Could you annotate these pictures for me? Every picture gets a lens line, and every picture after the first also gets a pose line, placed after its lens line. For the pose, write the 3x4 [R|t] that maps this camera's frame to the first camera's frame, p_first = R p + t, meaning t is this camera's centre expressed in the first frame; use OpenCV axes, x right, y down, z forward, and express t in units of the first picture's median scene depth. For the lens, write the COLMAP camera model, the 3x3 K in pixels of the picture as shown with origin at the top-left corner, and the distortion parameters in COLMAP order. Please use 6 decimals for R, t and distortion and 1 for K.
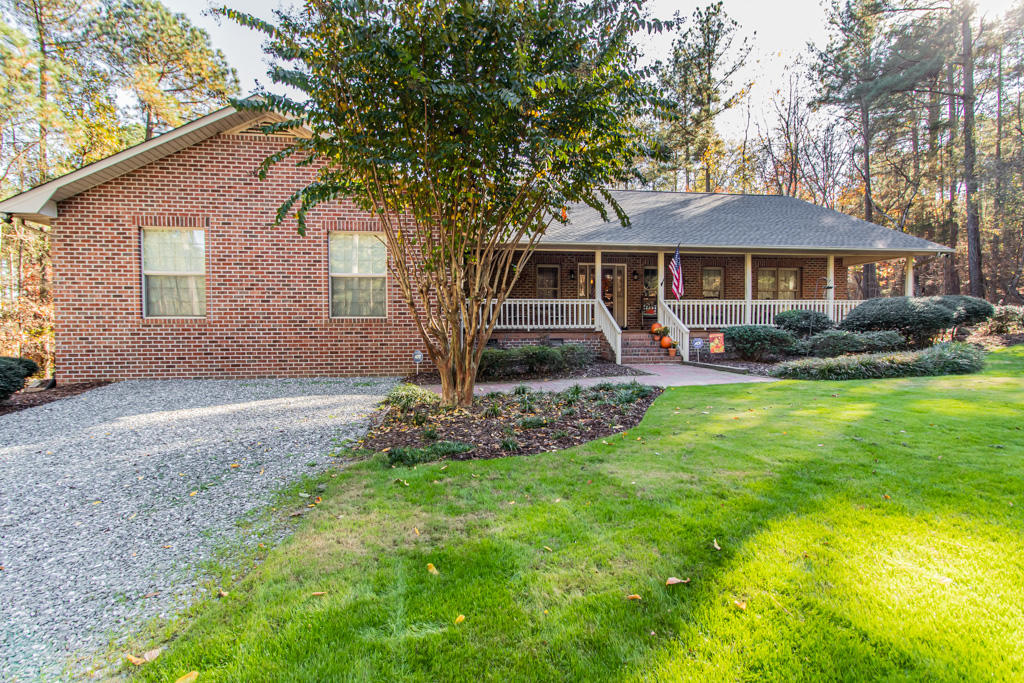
lens RADIAL K [[504.1, 0, 510.2], [0, 504.1, 337.5], [0, 0, 1]] dist [0.000232, 0.000735]
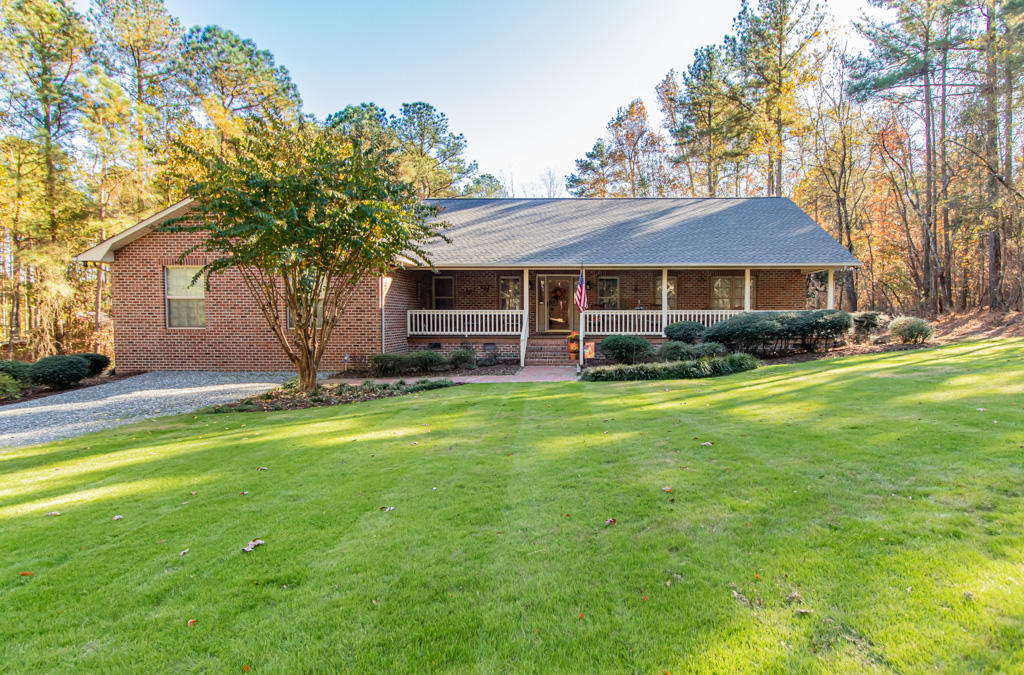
lens RADIAL K [[559.3, 0, 513.3], [0, 559.3, 338.1], [0, 0, 1]] dist [0.007354, 0.000386]
pose [[0.984106, 0.009488, -0.177330, 0.433080], [-0.007761, 0.999915, 0.010434, -0.028295], [0.177414, -0.008892, 0.984096, -0.329989]]
